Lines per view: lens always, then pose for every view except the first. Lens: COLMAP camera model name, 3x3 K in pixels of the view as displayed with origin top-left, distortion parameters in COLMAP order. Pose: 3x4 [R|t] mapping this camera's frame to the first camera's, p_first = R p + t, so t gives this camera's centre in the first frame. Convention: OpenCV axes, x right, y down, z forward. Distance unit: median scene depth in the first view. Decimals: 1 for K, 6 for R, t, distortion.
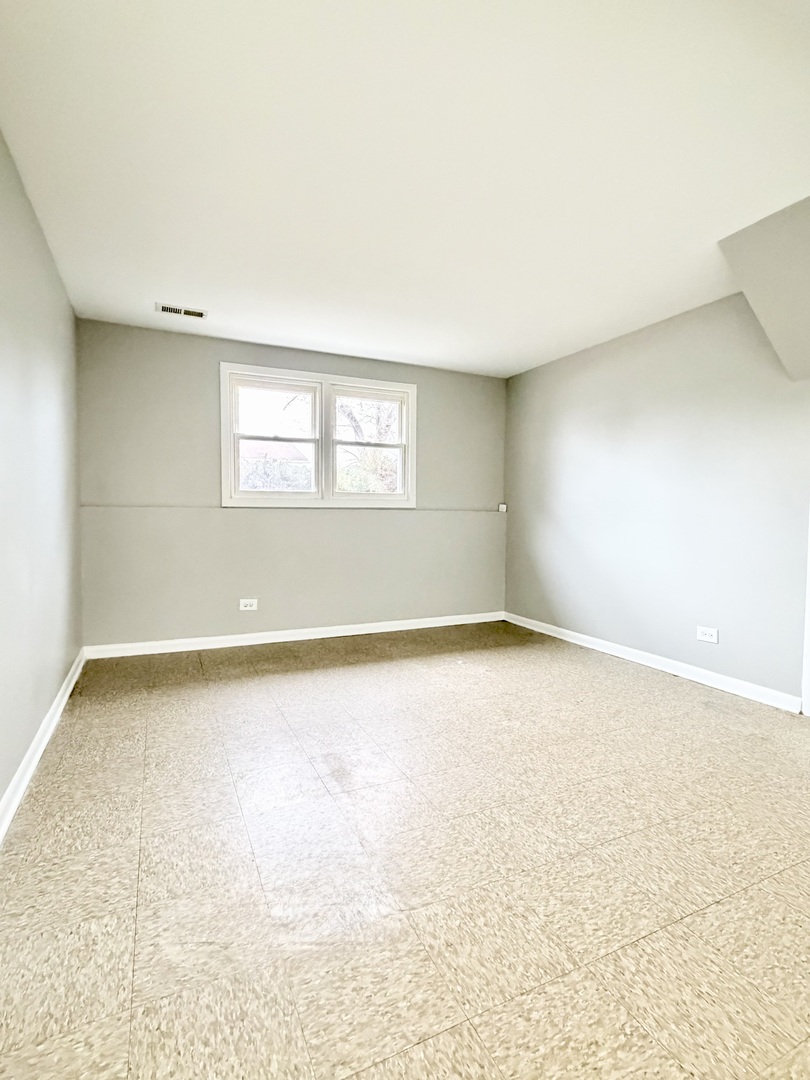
lens RADIAL K [[534.7, 0, 399.1], [0, 534.7, 536.9], [0, 0, 1]] dist [-0.002481, -0.000077]
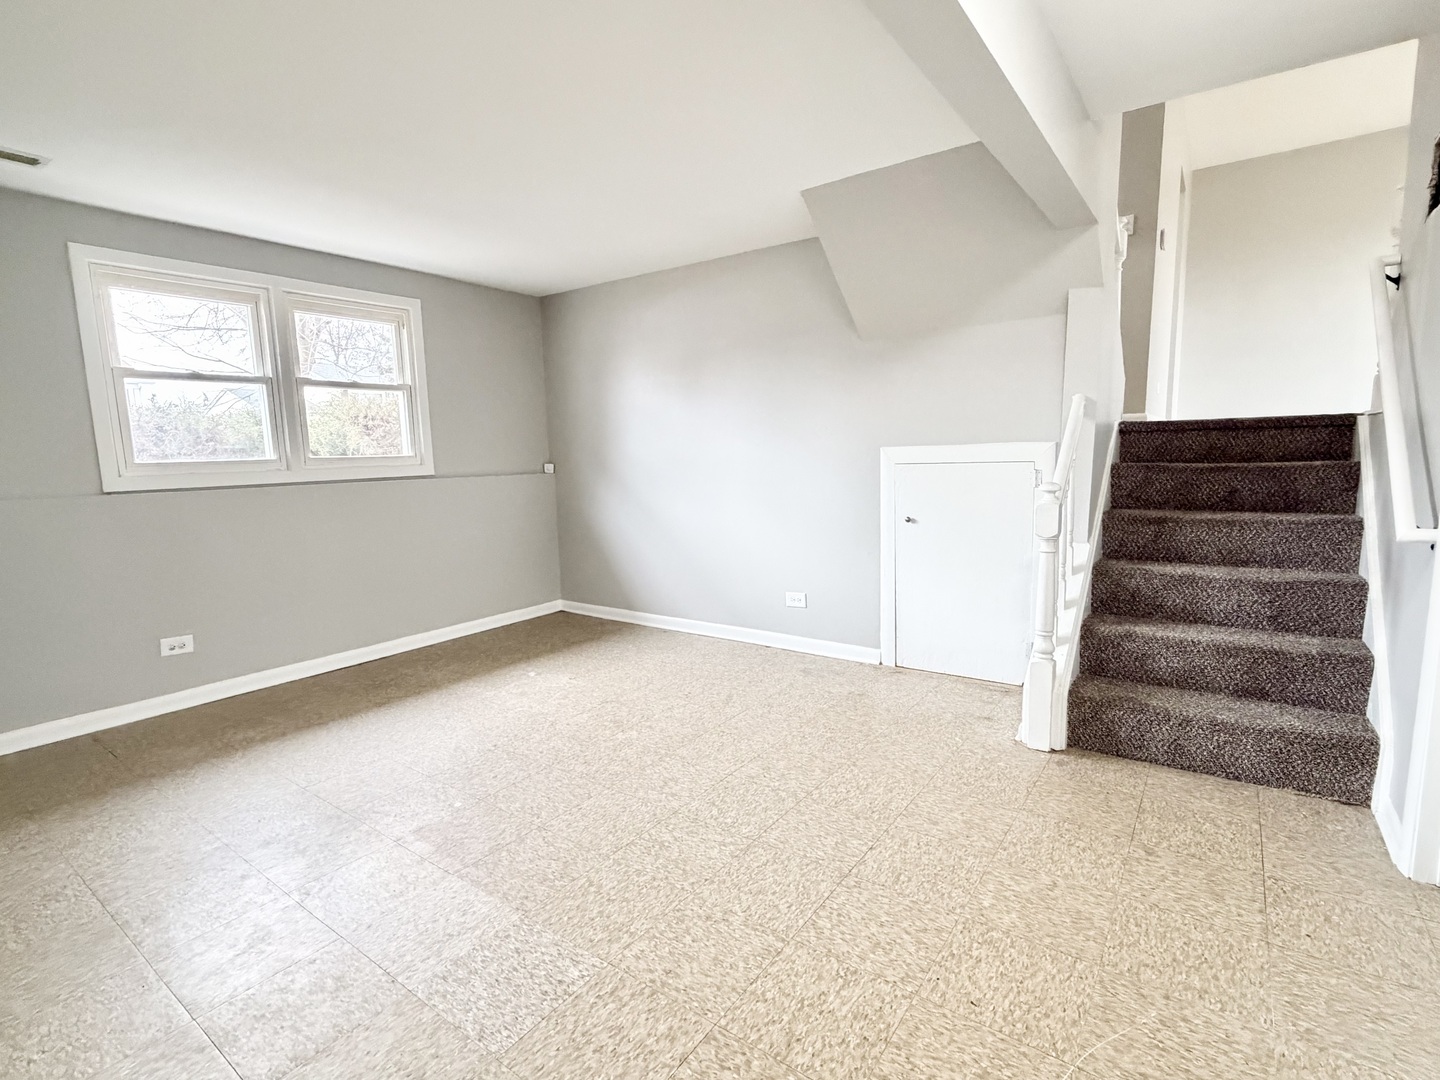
lens RADIAL K [[712.9, 0, 729.3], [0, 712.9, 543.1], [0, 0, 1]] dist [-0.002481, -0.000077]
pose [[0.867692, -0.093455, 0.488238, -0.166741], [0.053211, 0.993987, 0.095696, -0.055135], [-0.494246, -0.057056, 0.867448, -0.055930]]
